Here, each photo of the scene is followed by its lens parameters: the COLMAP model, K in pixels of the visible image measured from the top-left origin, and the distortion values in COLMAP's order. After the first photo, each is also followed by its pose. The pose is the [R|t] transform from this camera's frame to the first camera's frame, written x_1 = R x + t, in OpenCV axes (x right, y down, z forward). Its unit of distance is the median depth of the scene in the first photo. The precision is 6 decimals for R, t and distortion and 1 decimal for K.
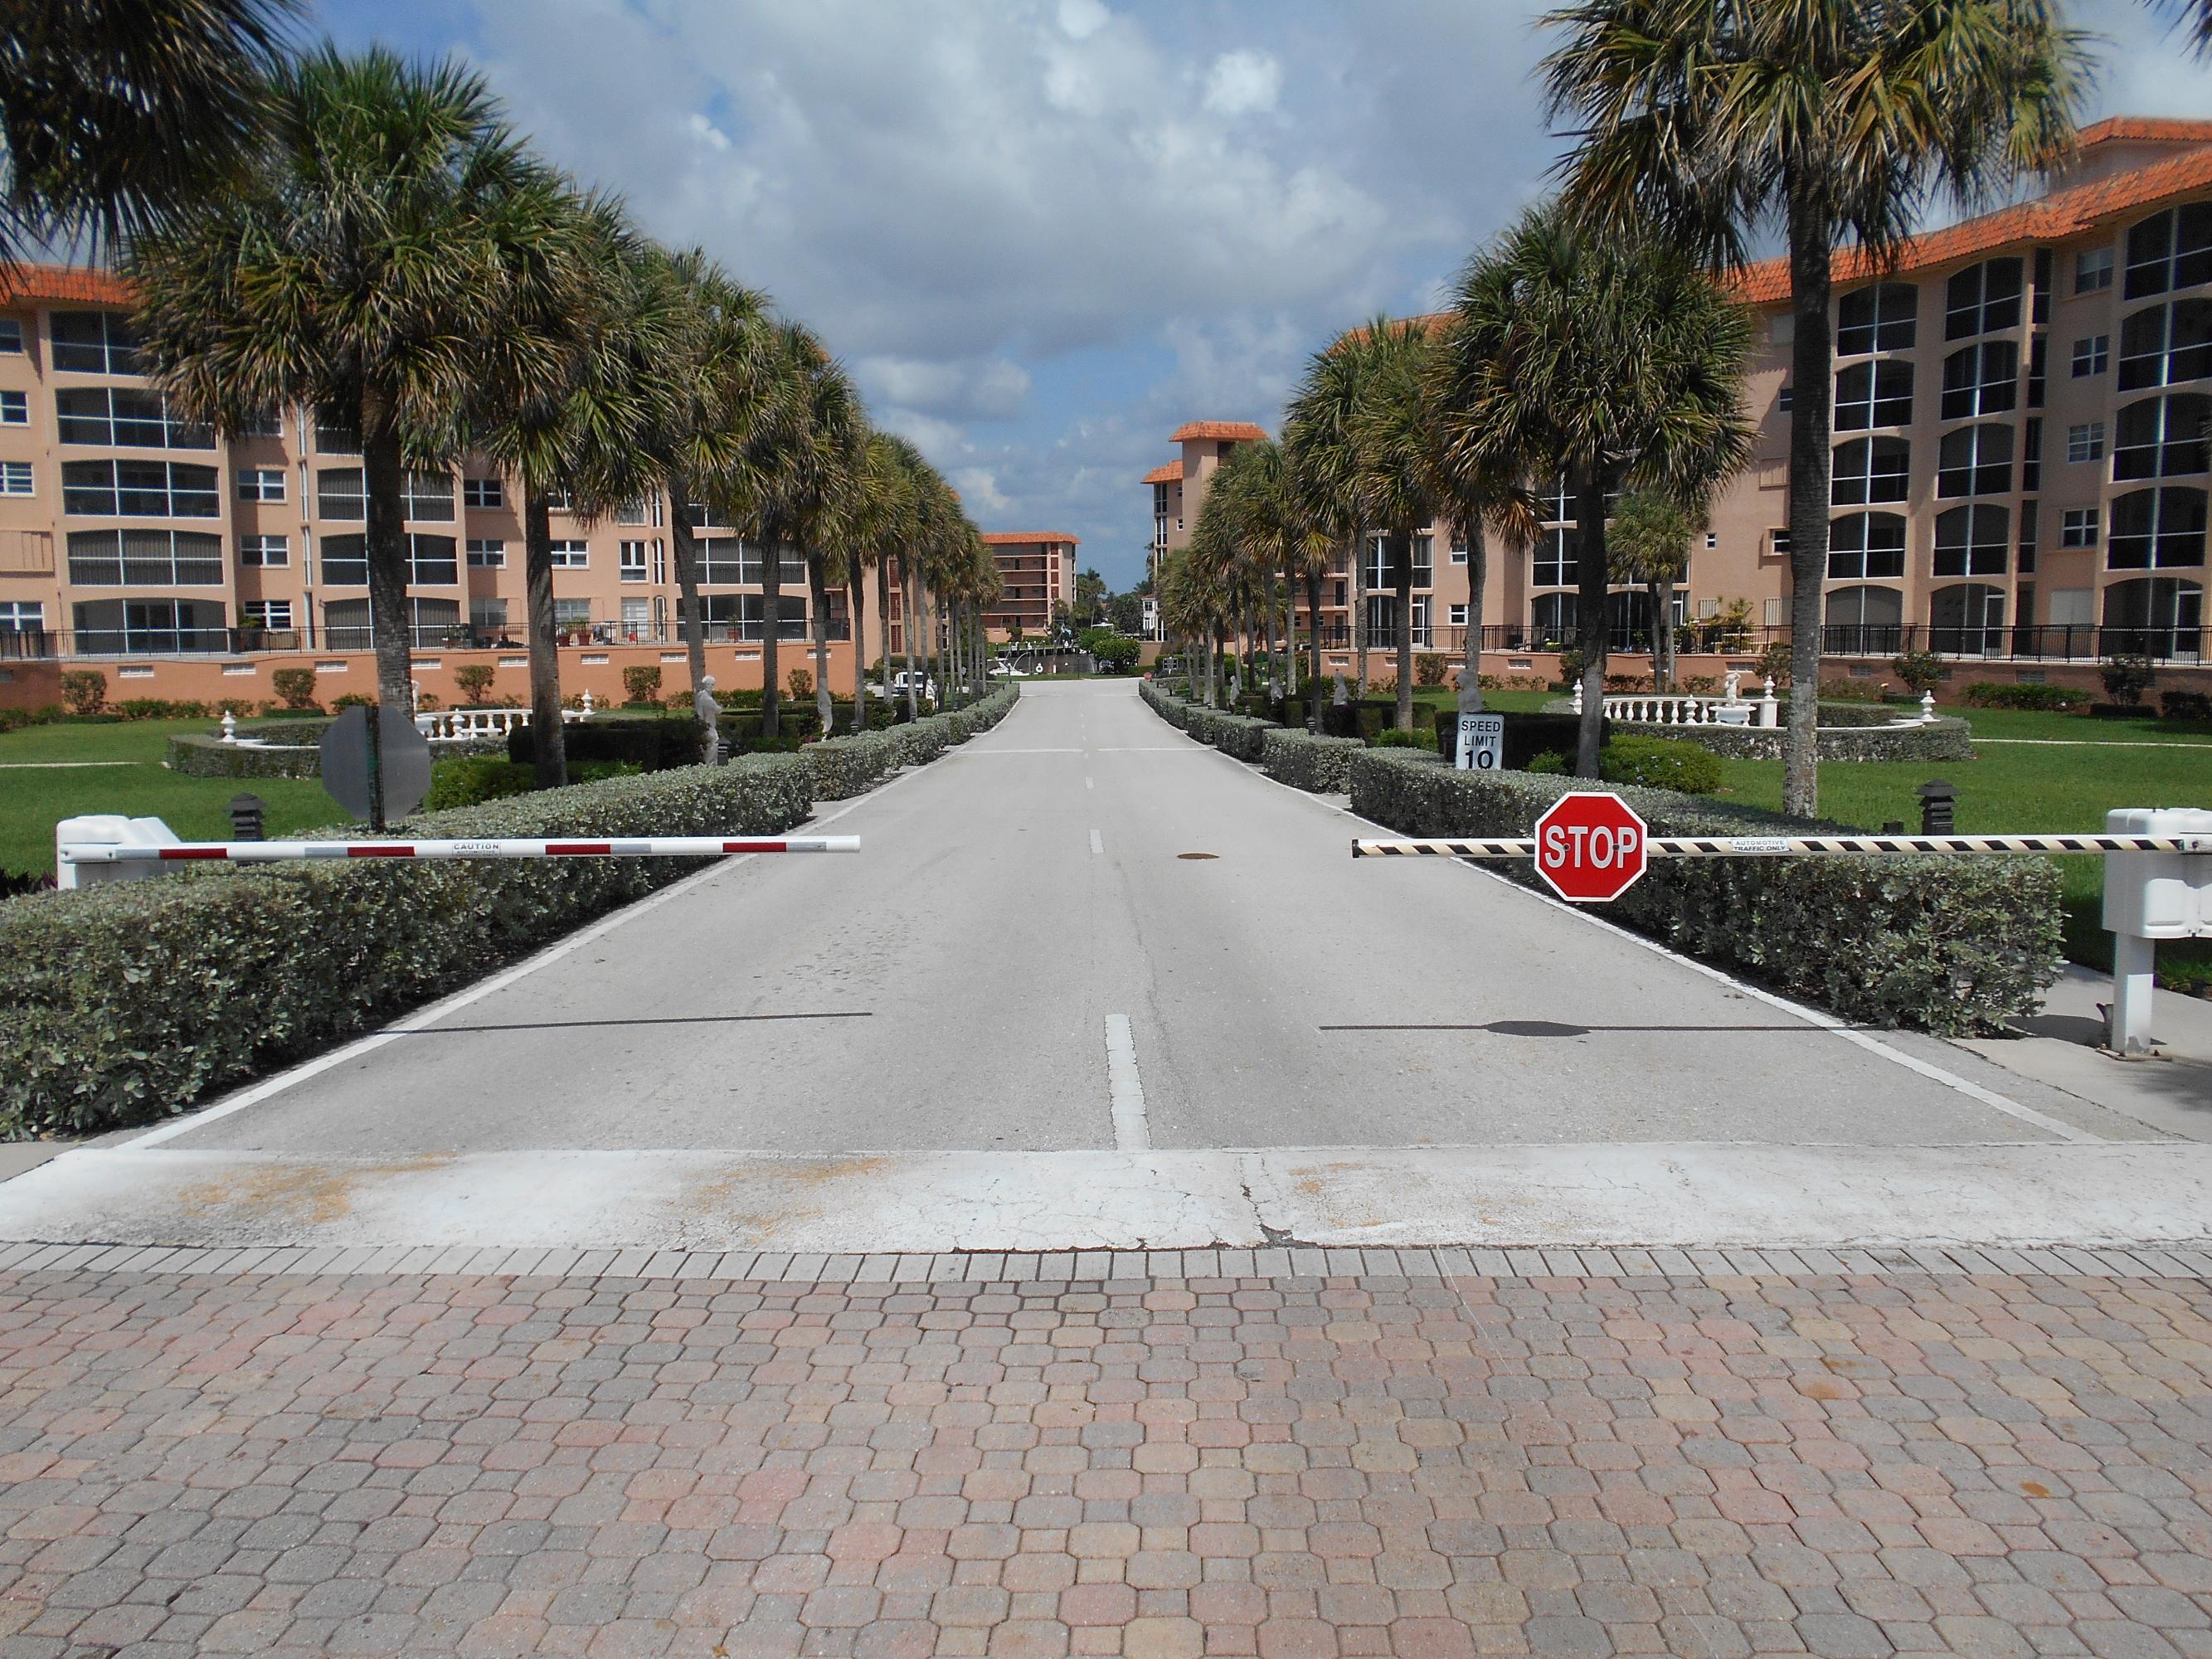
lens RADIAL K [[1894.5, 0, 1106.0], [0, 1894.5, 829.5], [0, 0, 1]] dist [0.095990, 0.003969]
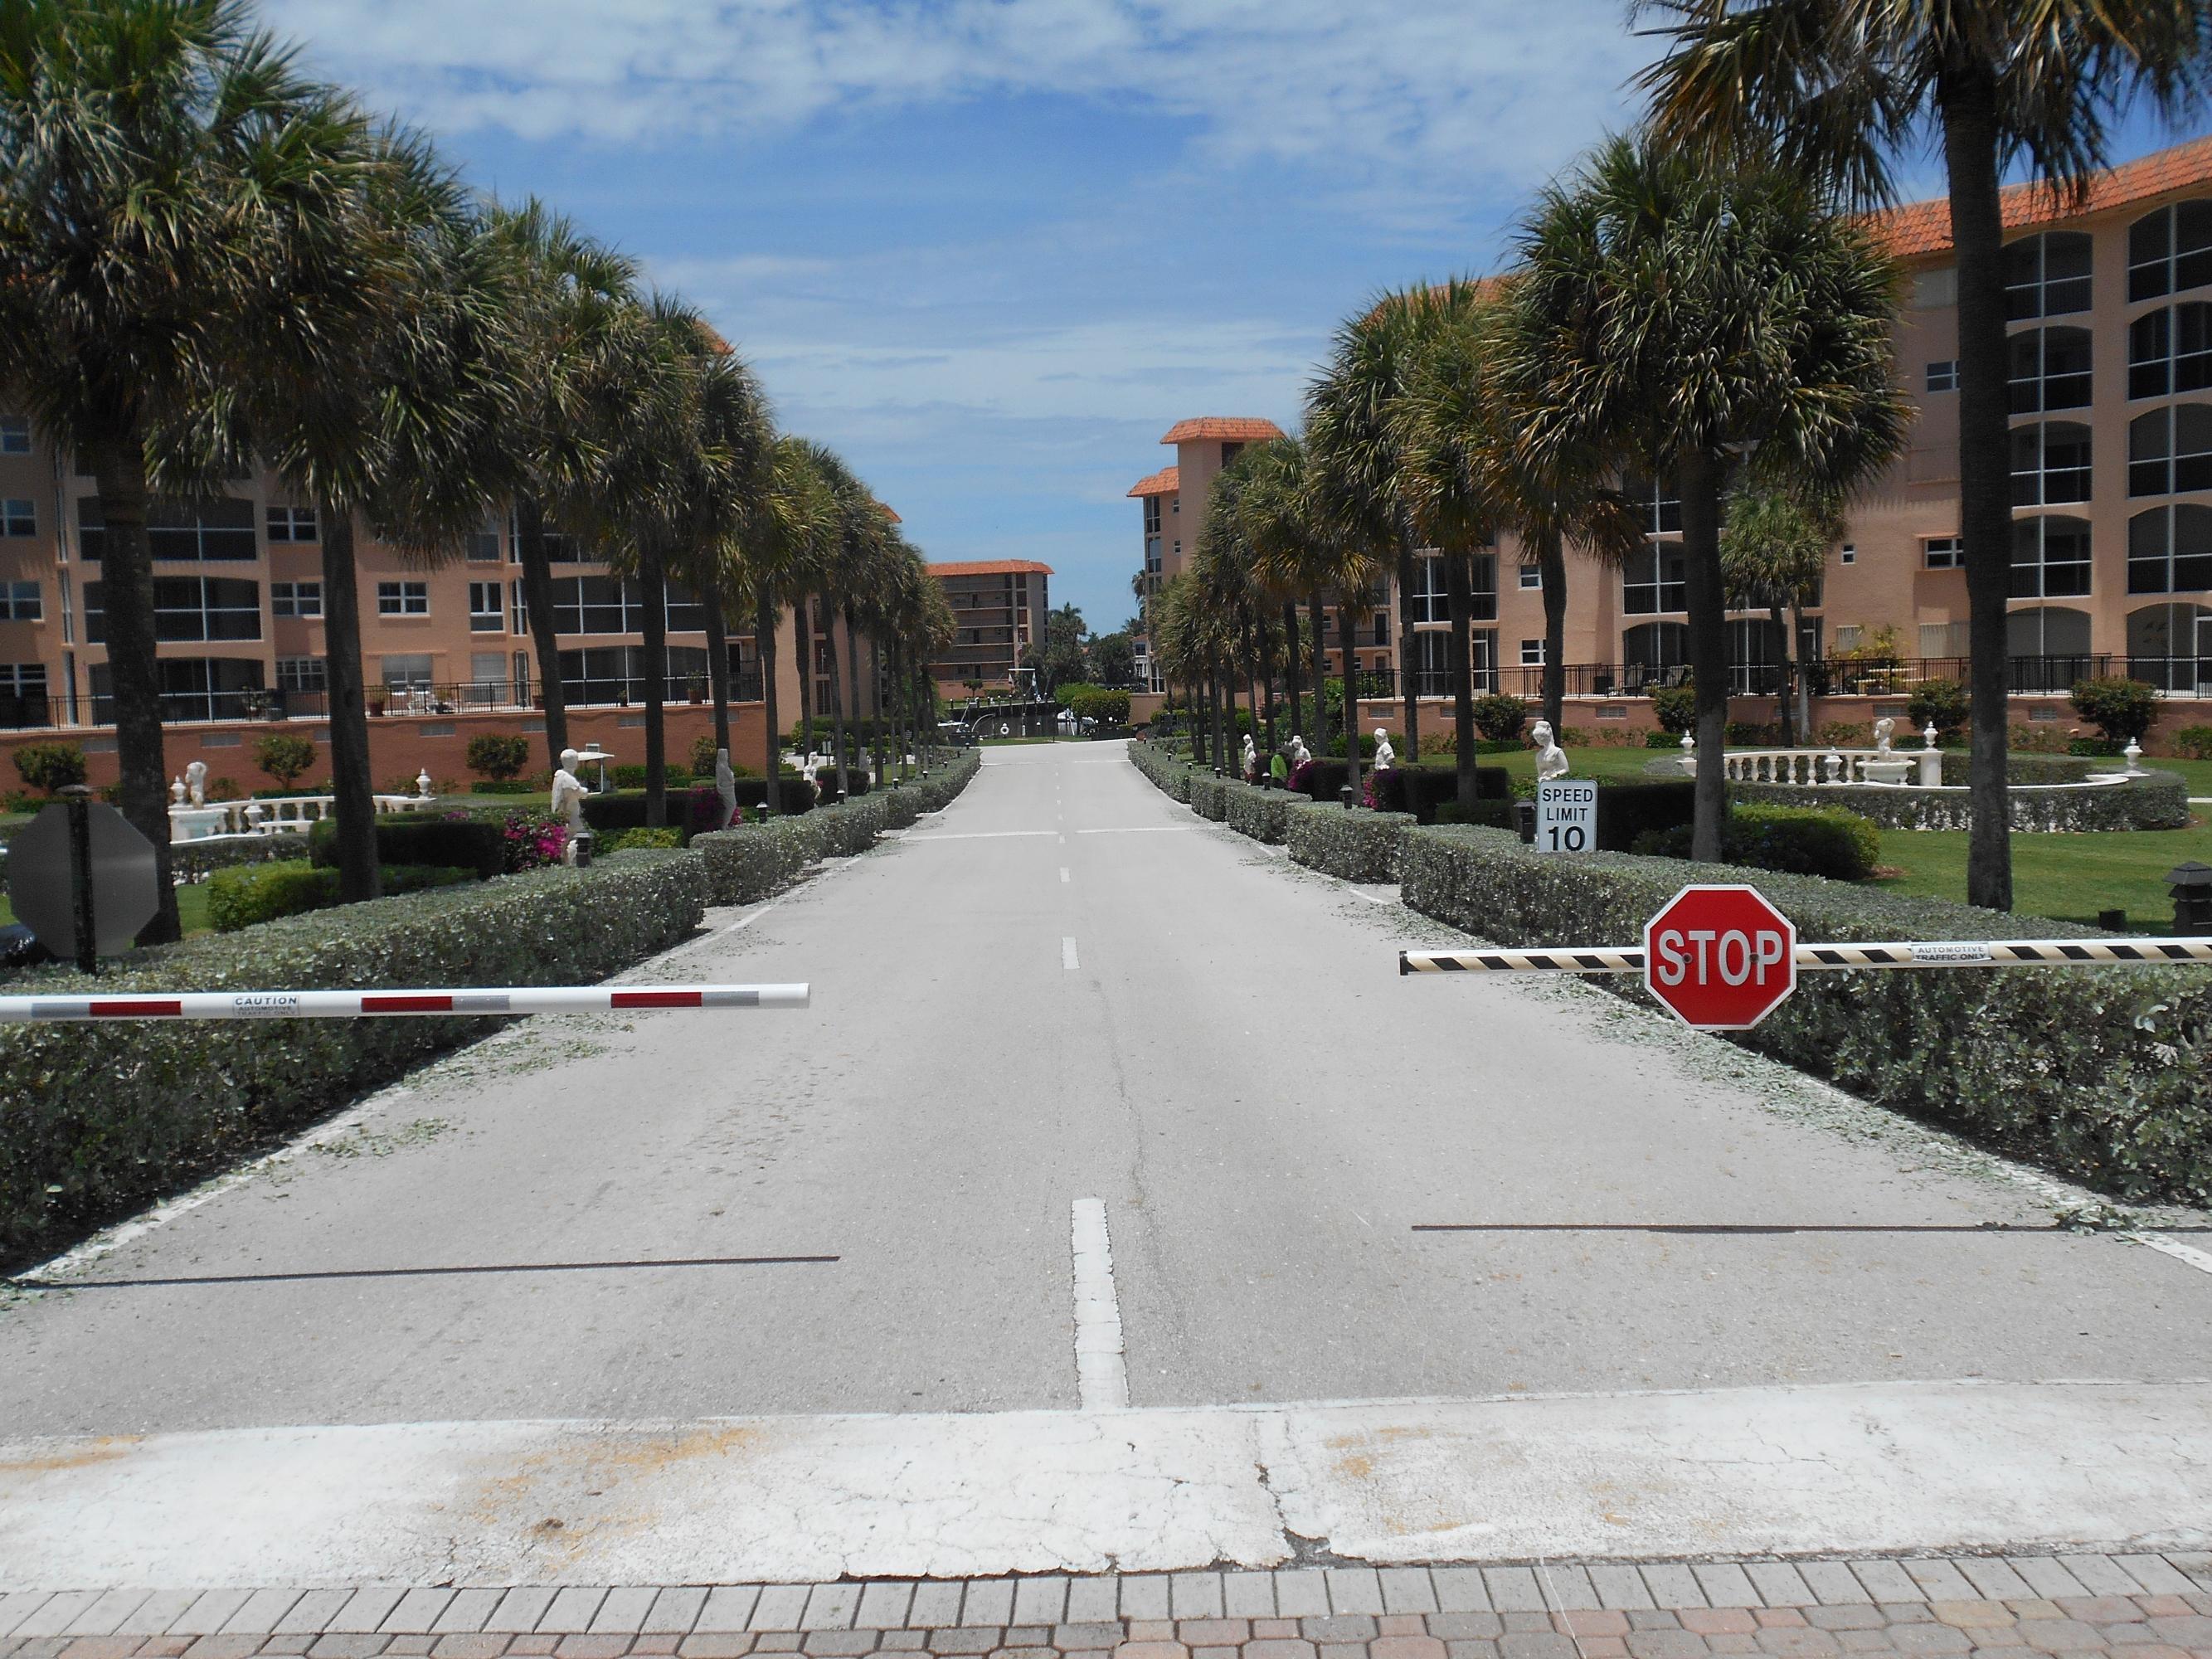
lens RADIAL K [[2070.1, 0, 1106.0], [0, 2070.1, 829.5], [0, 0, 1]] dist [0.116232, -0.110584]
pose [[0.999725, -0.019025, -0.013743, 0.022653], [0.018550, 0.999253, -0.033907, -0.015933], [0.014377, 0.033643, 0.999330, 0.162466]]
